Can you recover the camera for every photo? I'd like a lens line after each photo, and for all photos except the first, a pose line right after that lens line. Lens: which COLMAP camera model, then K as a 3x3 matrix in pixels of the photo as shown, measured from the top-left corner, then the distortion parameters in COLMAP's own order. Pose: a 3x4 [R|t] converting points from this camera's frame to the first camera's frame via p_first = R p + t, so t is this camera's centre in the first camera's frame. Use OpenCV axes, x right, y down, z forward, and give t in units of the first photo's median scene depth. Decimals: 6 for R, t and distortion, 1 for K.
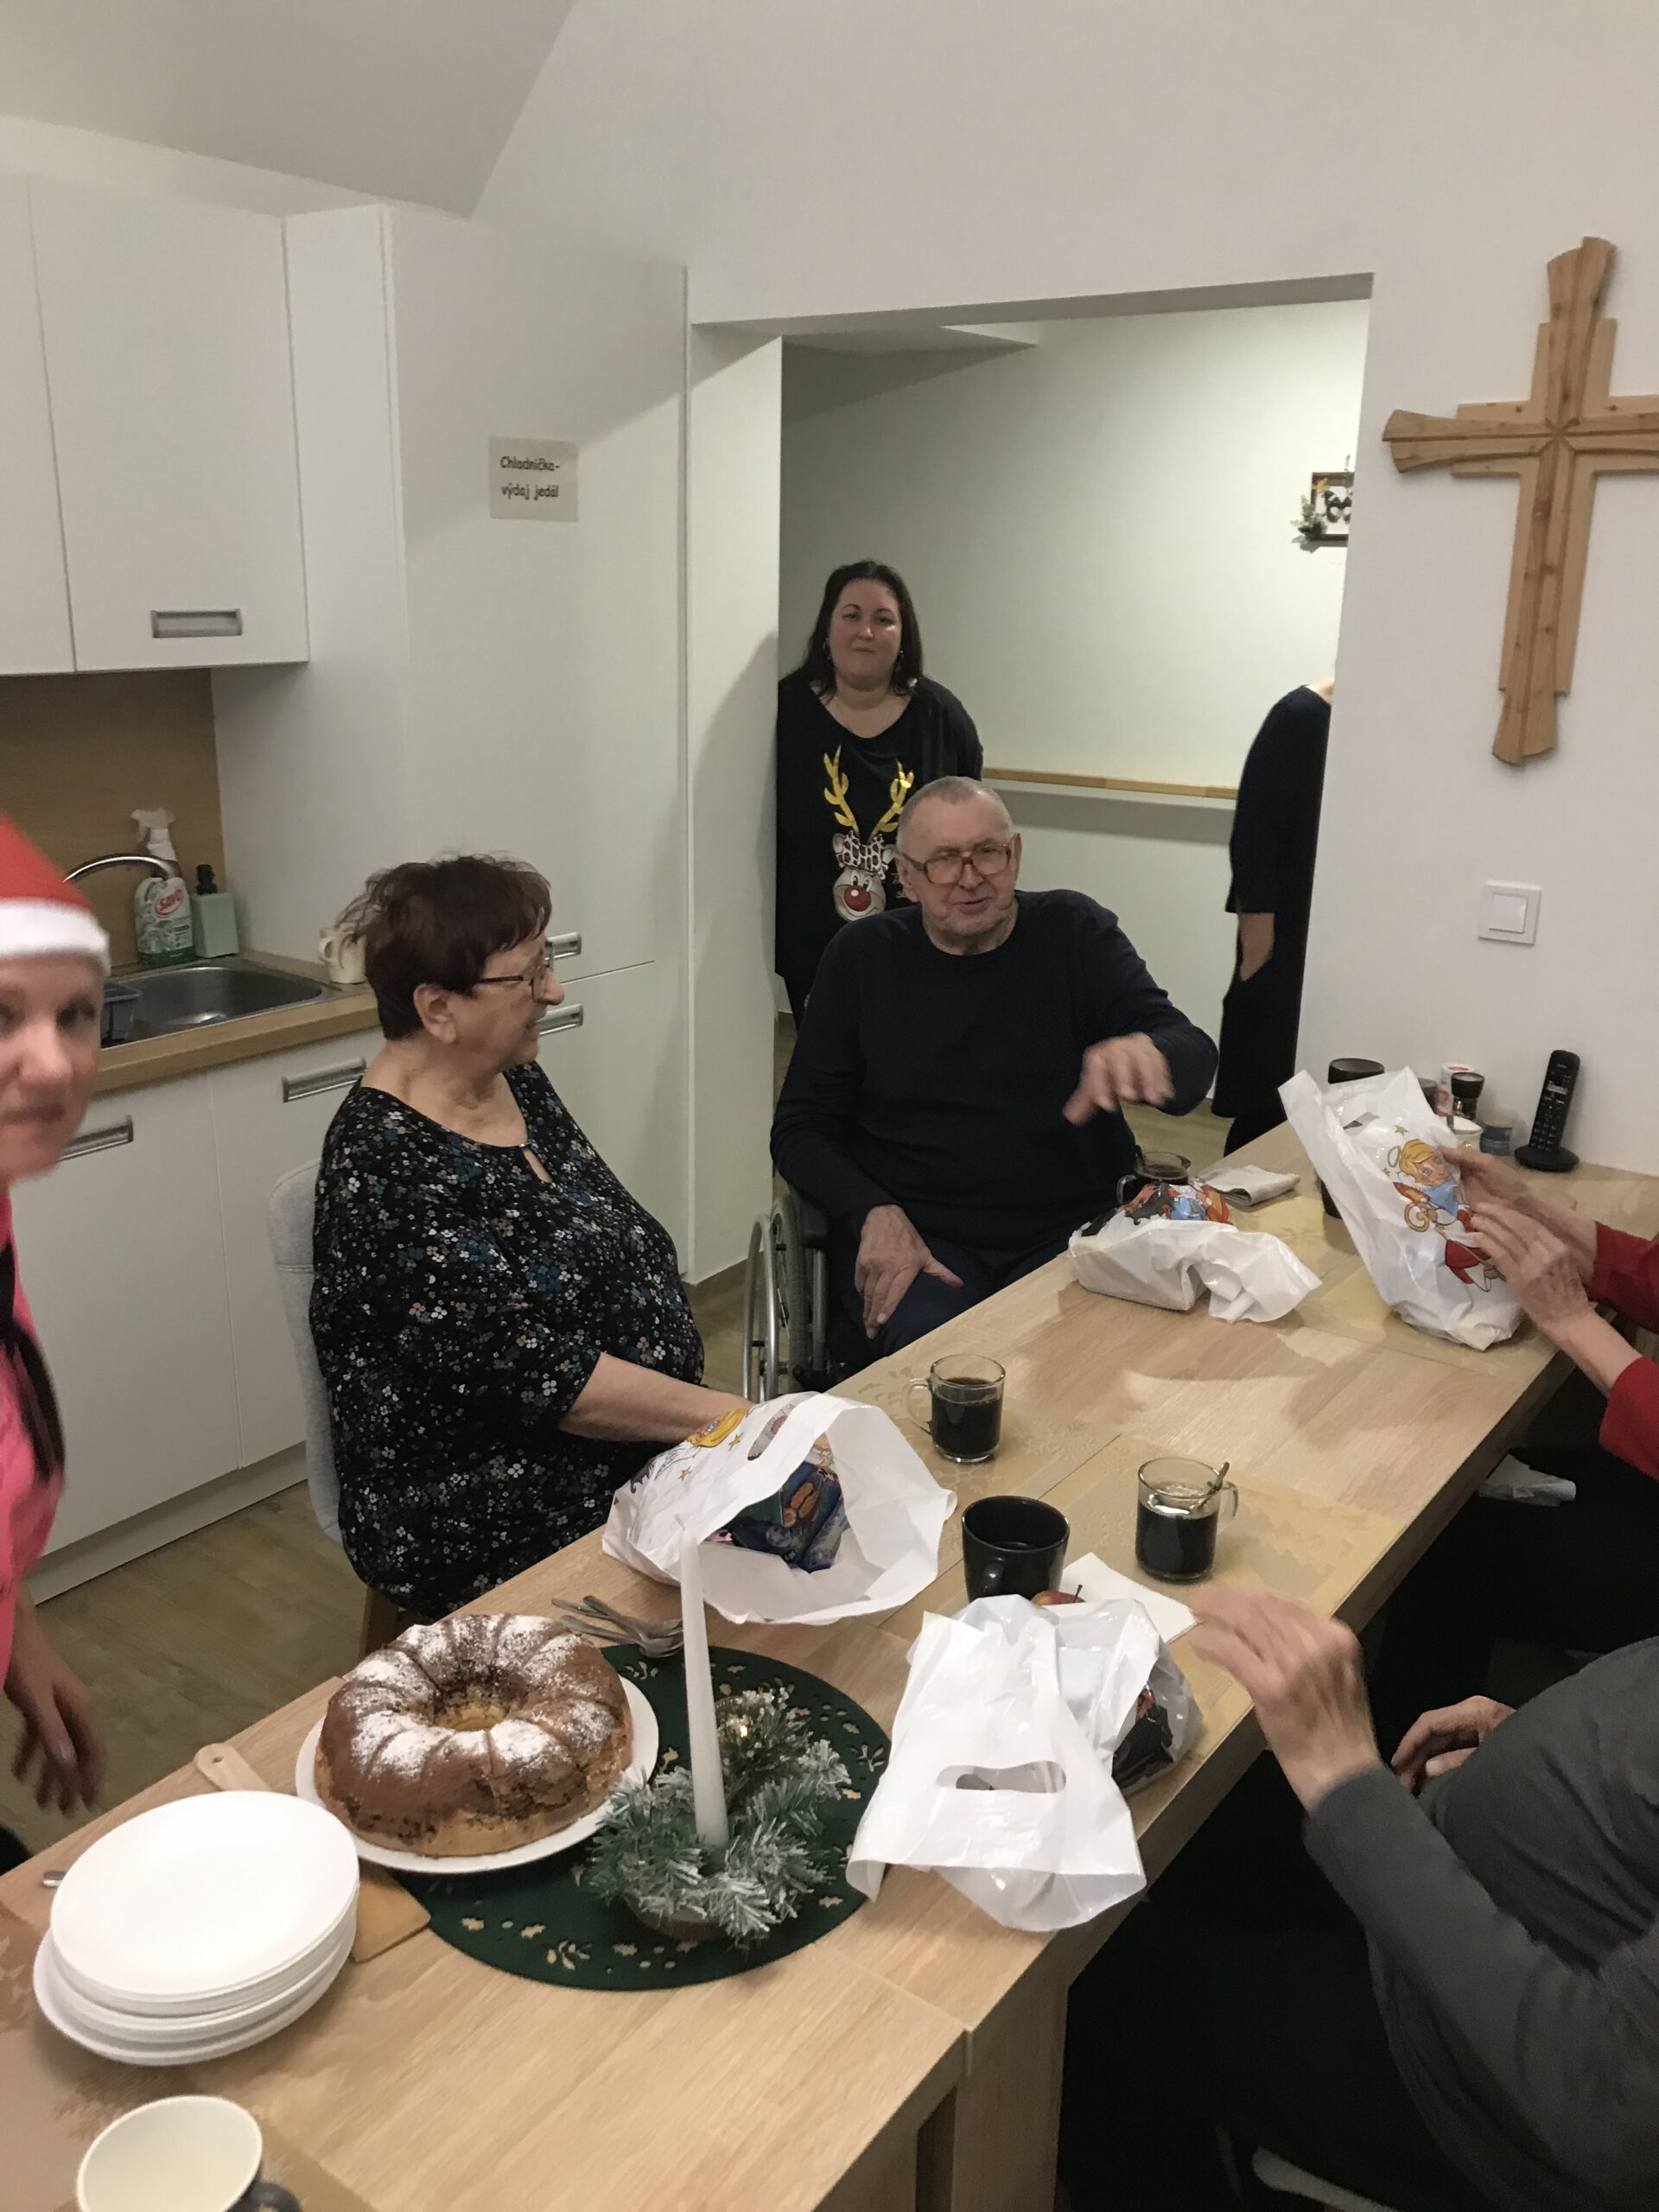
lens RADIAL K [[1841.5, 0, 830.1], [0, 1841.5, 1108.6], [0, 0, 1]] dist [0.013634, 0.011098]
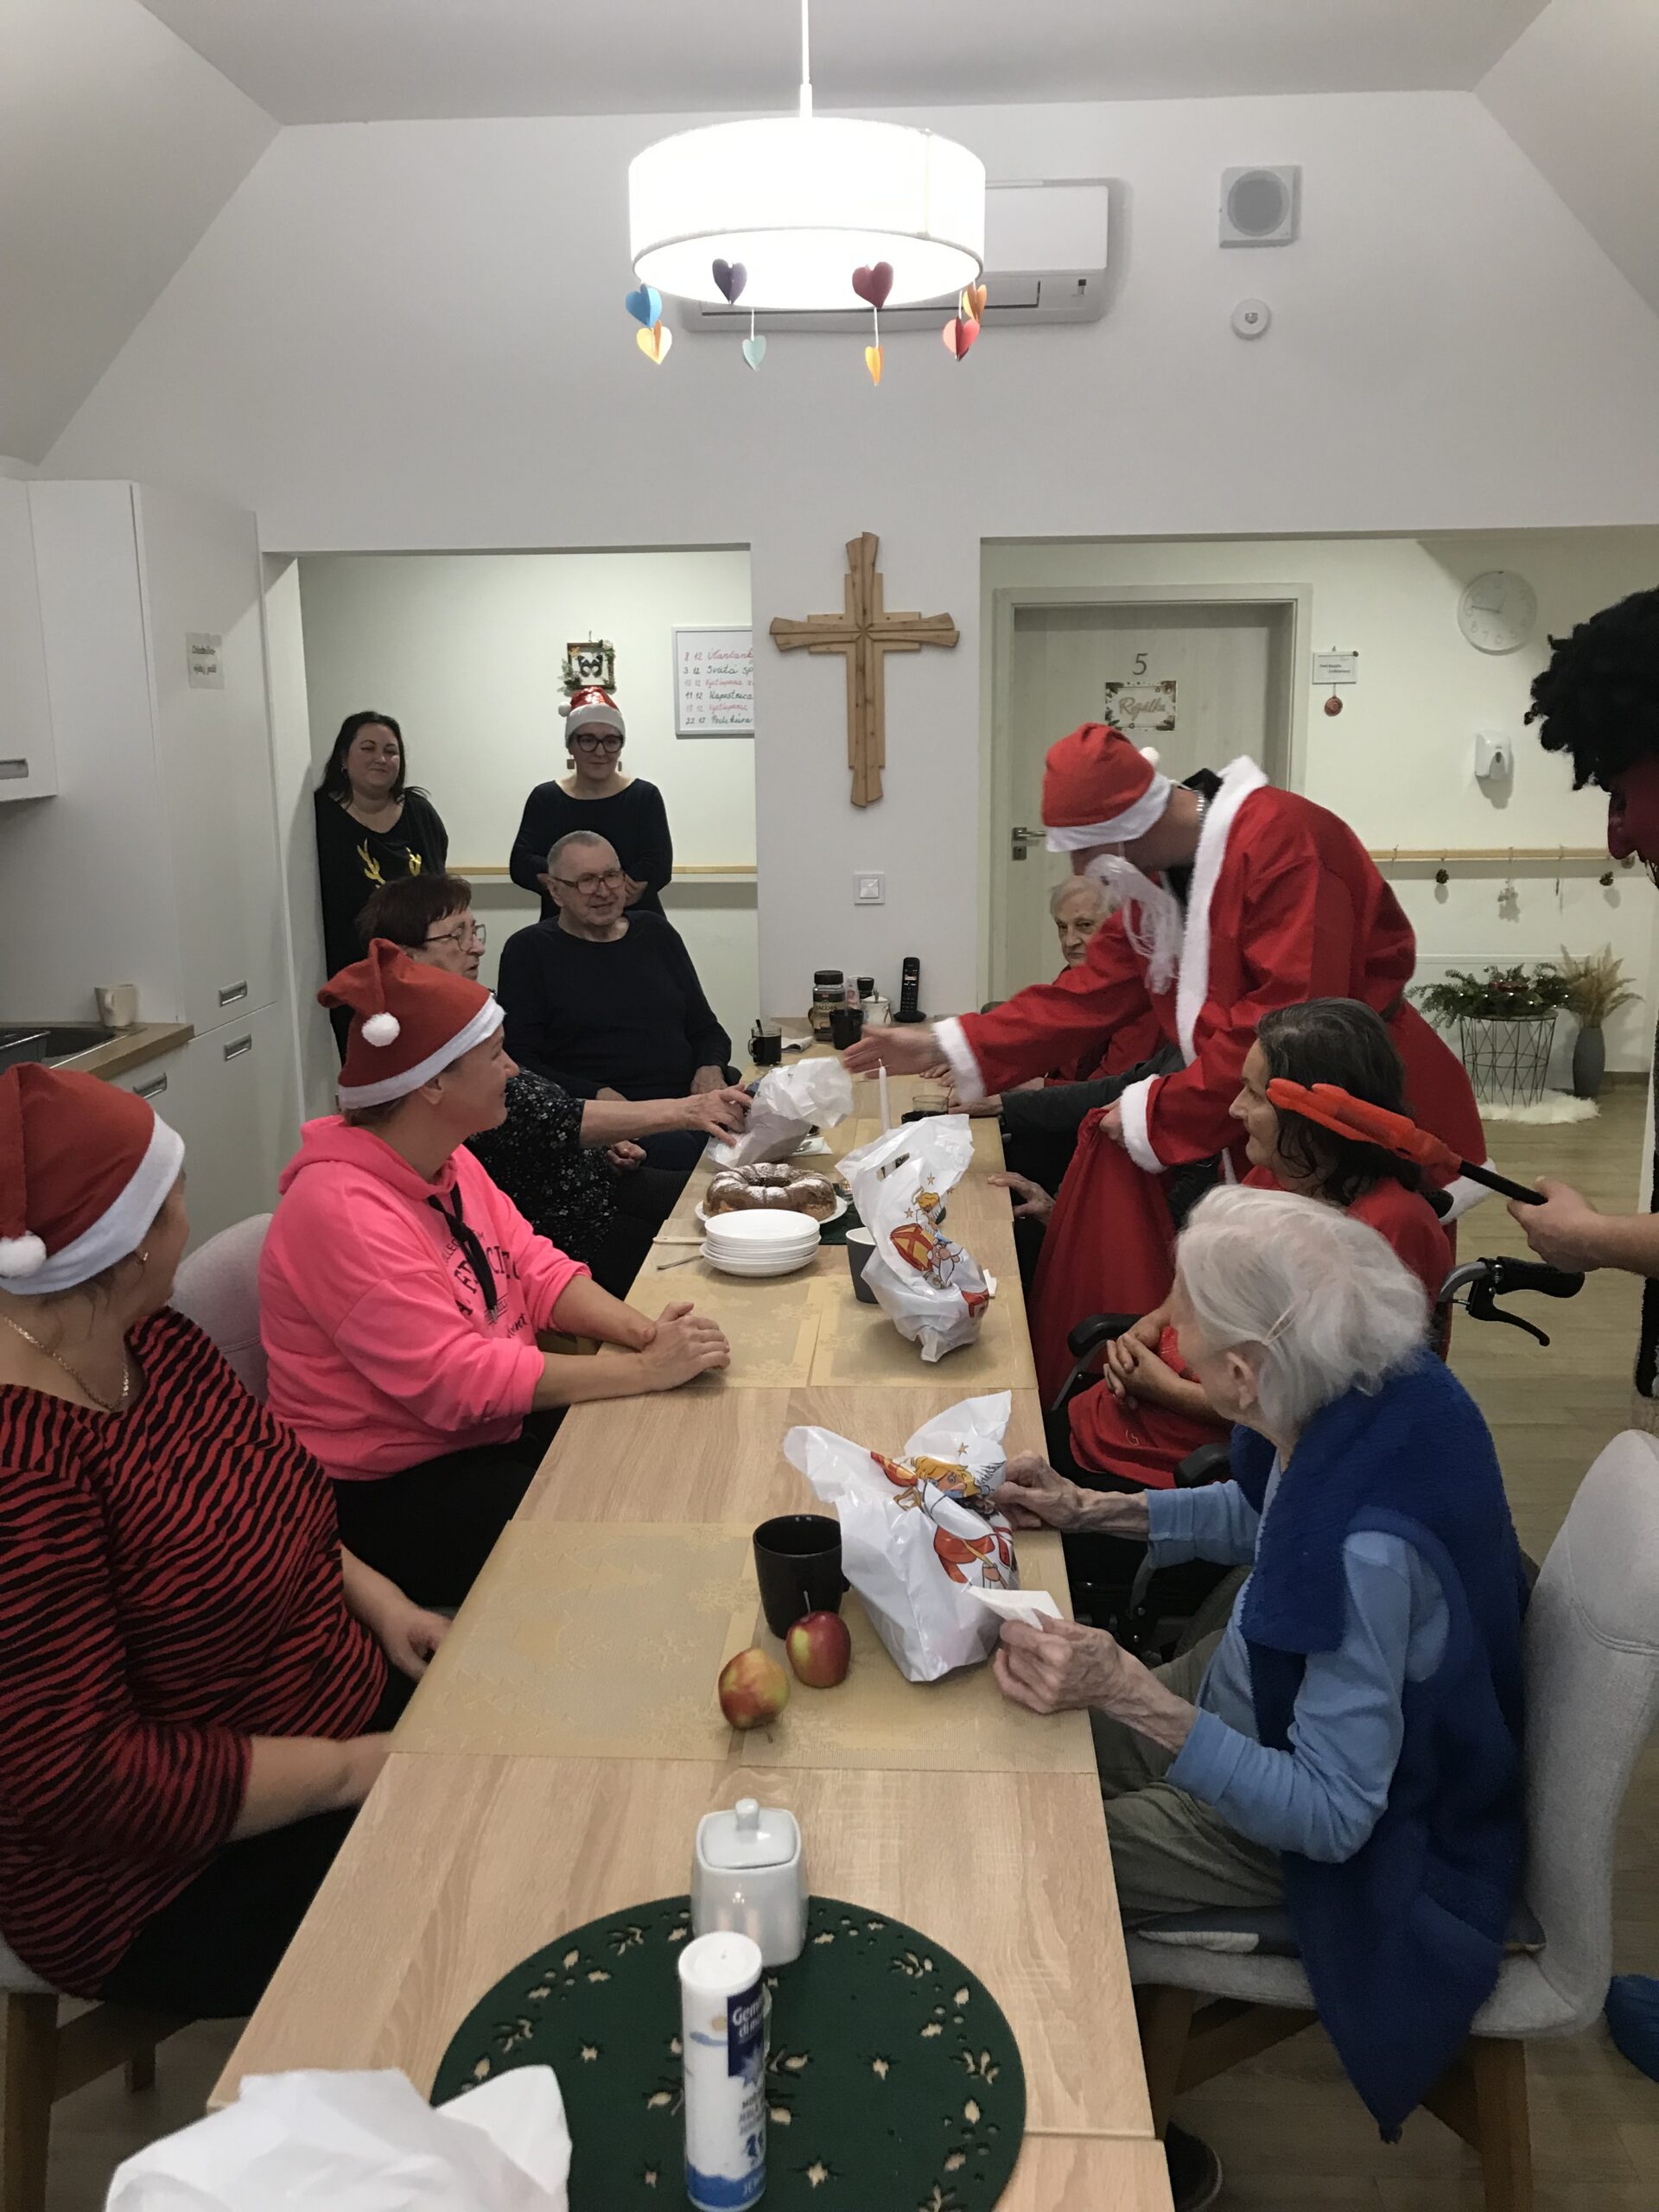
lens RADIAL K [[1794.2, 0, 827.6], [0, 1794.2, 1082.9], [0, 0, 1]] dist [0.117979, -0.298209]
pose [[0.835936, -0.144091, 0.529574, -0.610035], [0.187768, 0.981777, -0.029263, 0.124115], [-0.515708, 0.123899, 0.847759, -0.443328]]
